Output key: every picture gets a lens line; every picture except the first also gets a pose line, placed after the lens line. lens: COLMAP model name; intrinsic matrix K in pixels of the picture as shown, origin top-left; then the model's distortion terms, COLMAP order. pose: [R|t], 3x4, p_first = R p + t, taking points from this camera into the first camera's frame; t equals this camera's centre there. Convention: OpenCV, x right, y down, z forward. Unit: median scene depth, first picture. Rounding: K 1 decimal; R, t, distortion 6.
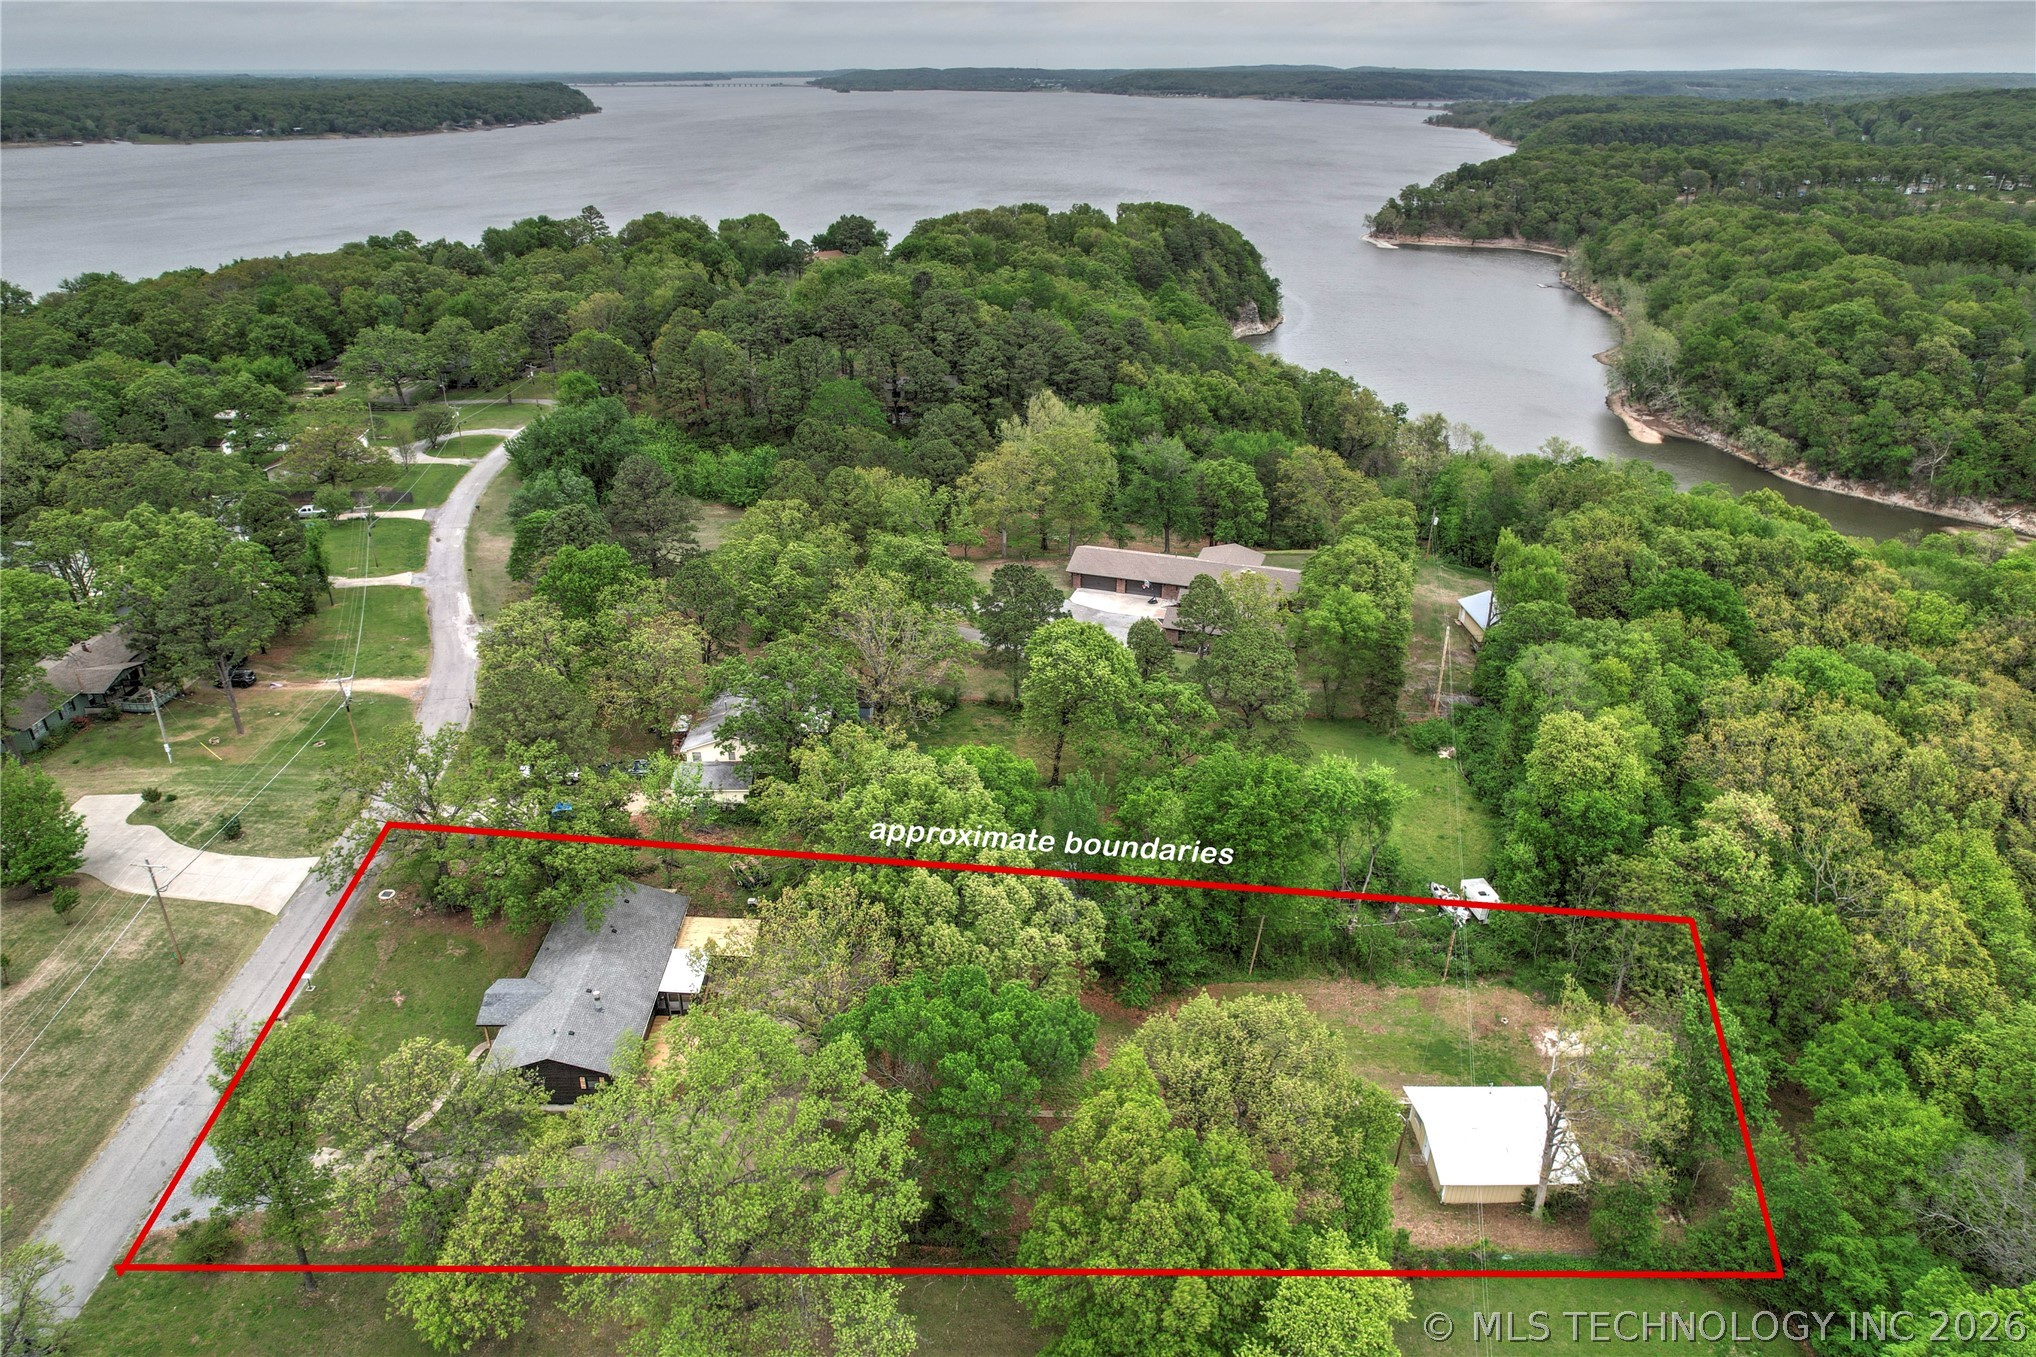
lens RADIAL K [[1304.8, 0, 1018.0], [0, 1304.8, 678.5], [0, 0, 1]] dist [-0.079624, 0.066605]
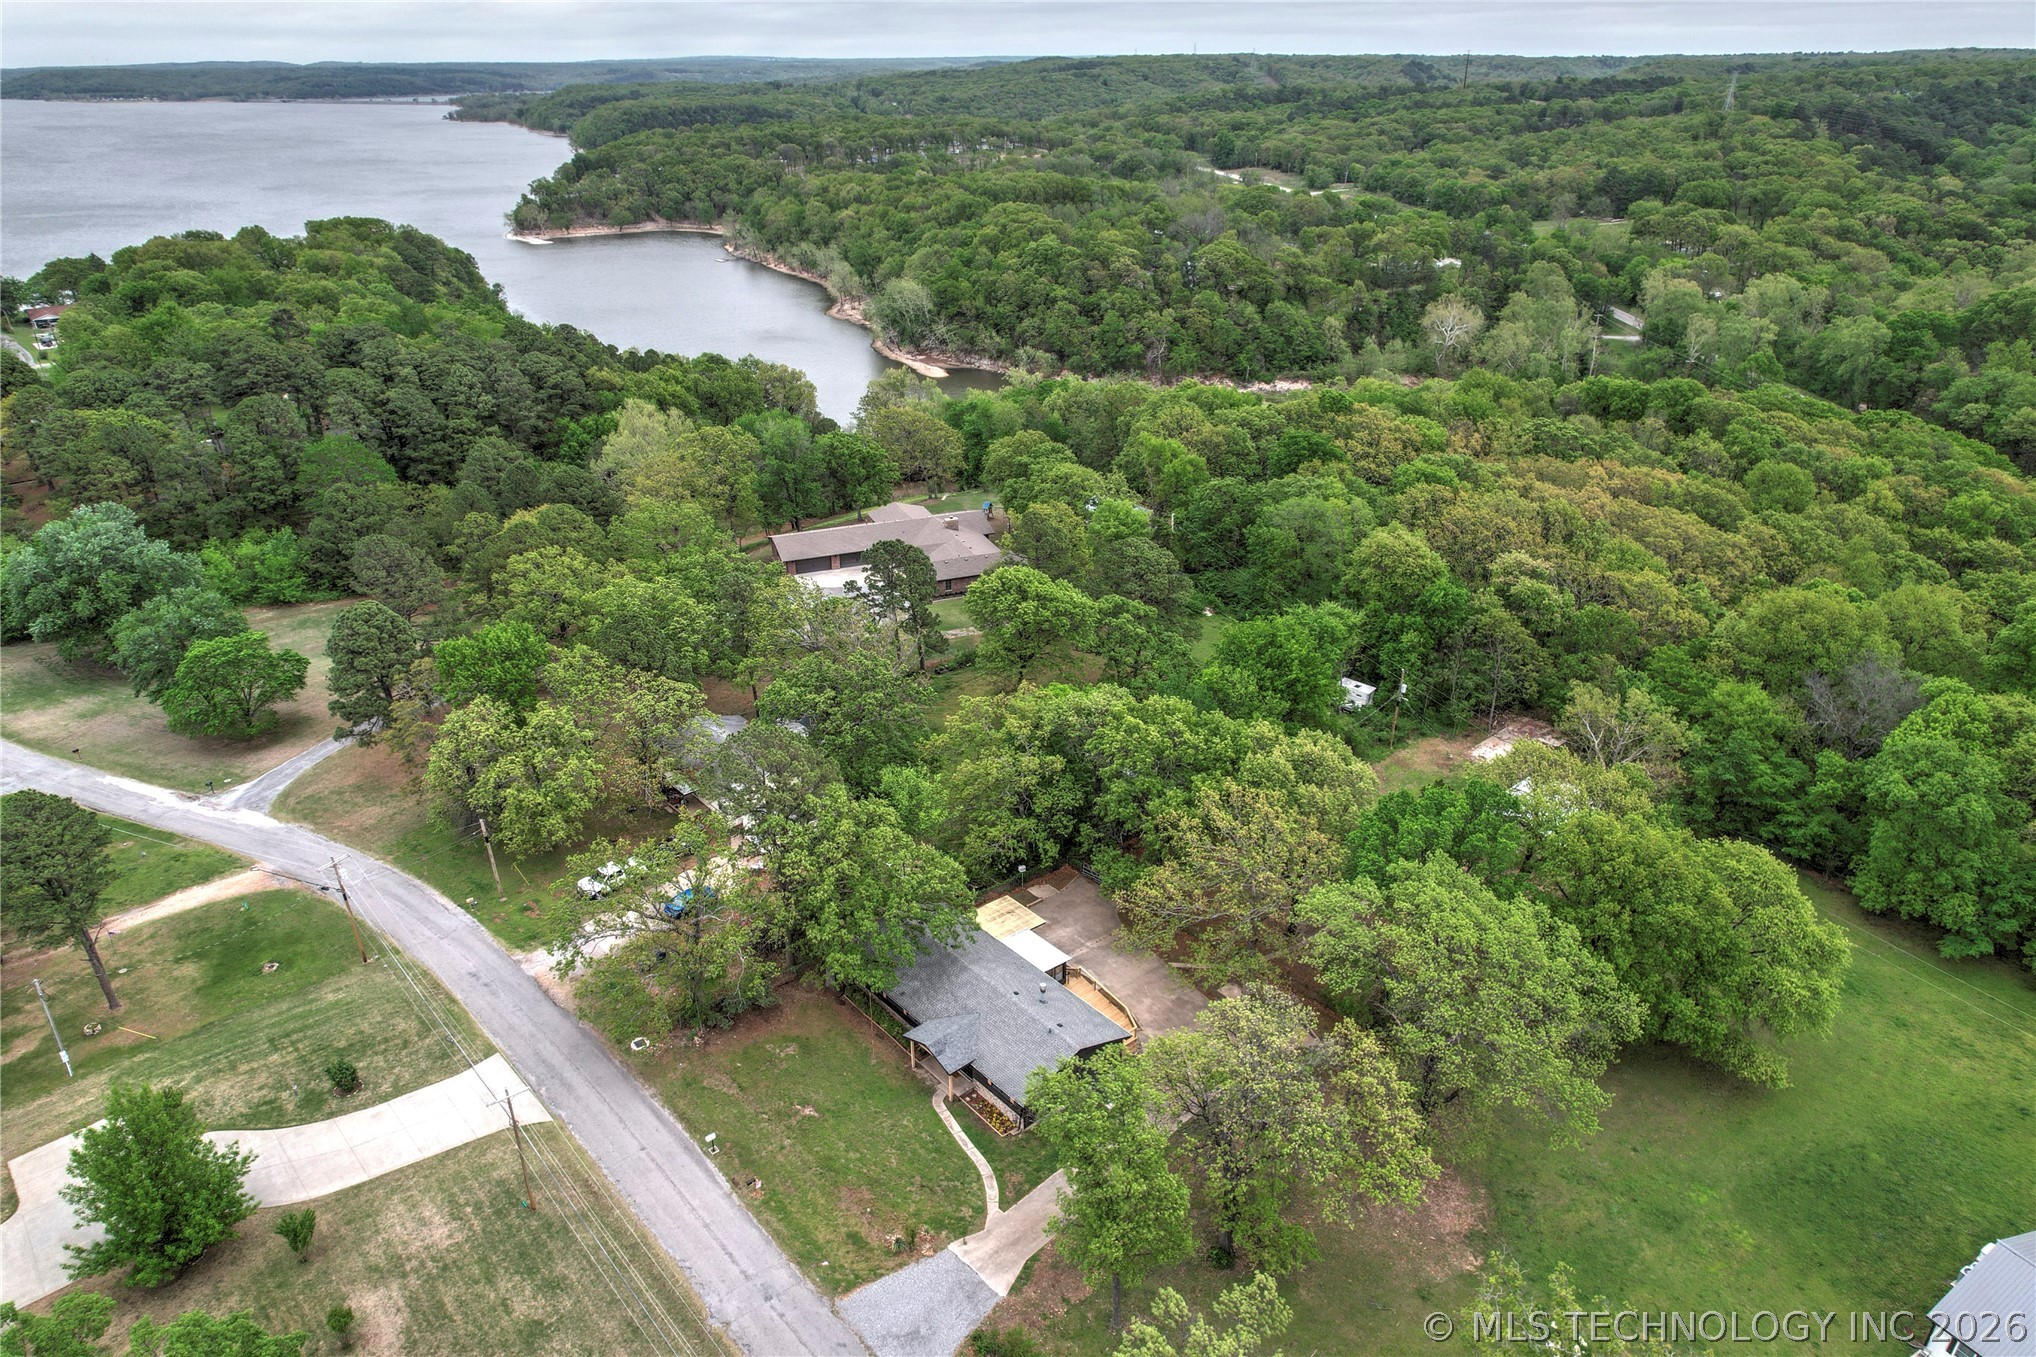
lens RADIAL K [[1304.8, 0, 1018.0], [0, 1304.8, 678.5], [0, 0, 1]] dist [-0.079624, 0.066605]
pose [[0.763524, -0.285400, 0.579291, -0.099136], [0.282103, 0.954330, 0.098349, -0.010044], [-0.580904, 0.088328, 0.809166, 0.020742]]
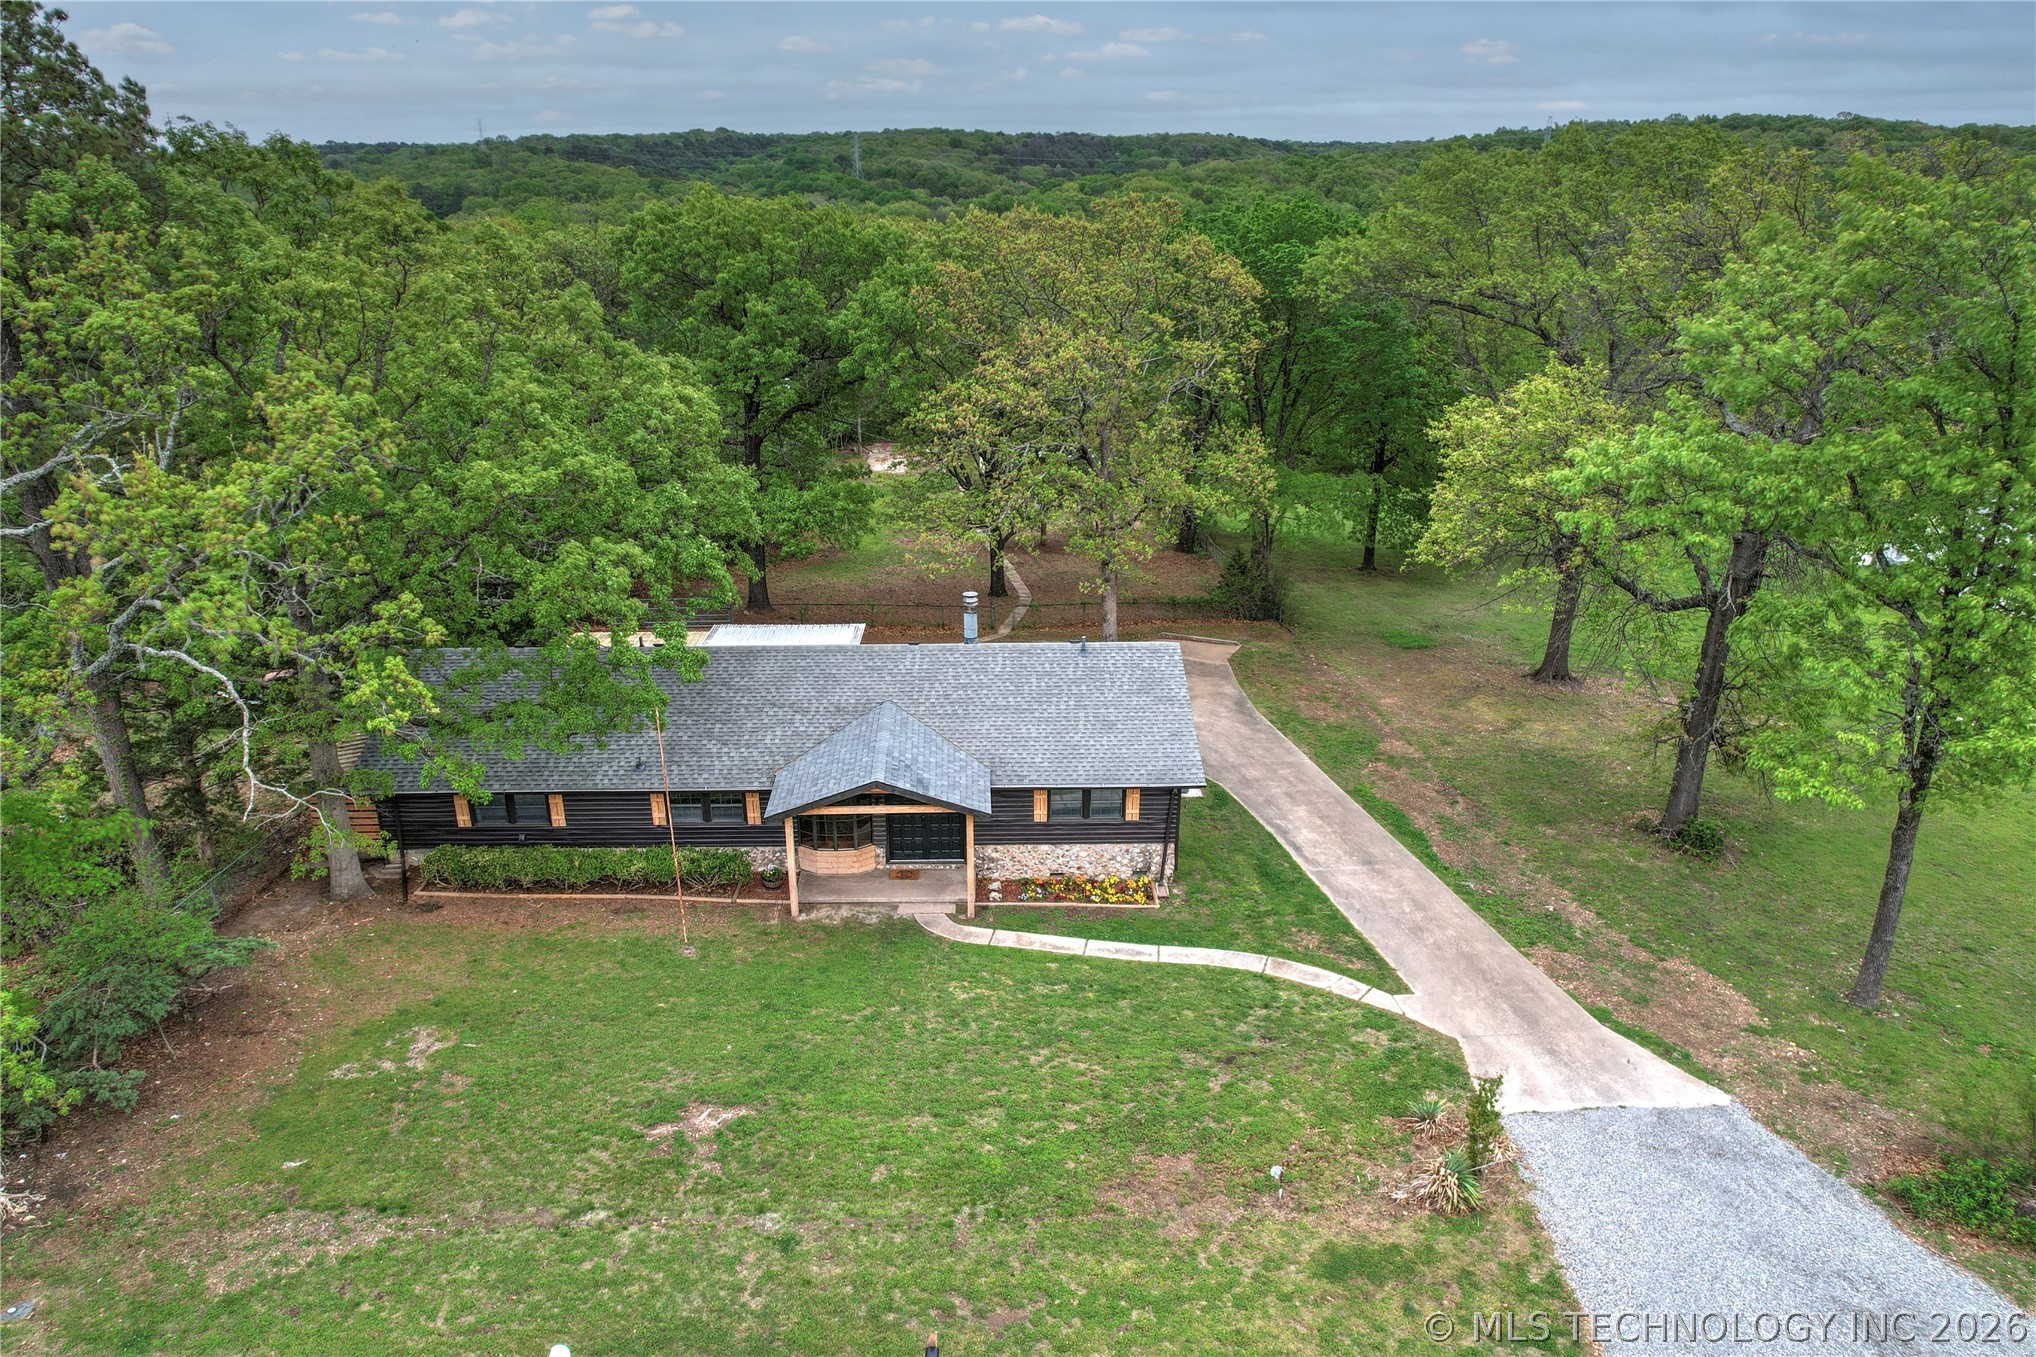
lens RADIAL K [[1304.8, 0, 1018.0], [0, 1304.8, 678.5], [0, 0, 1]] dist [-0.079624, 0.066605]
pose [[-0.013332, -0.365642, 0.930660, -0.083363], [0.426963, 0.839543, 0.335961, 0.015550], [-0.904171, 0.401836, 0.144923, 0.108624]]
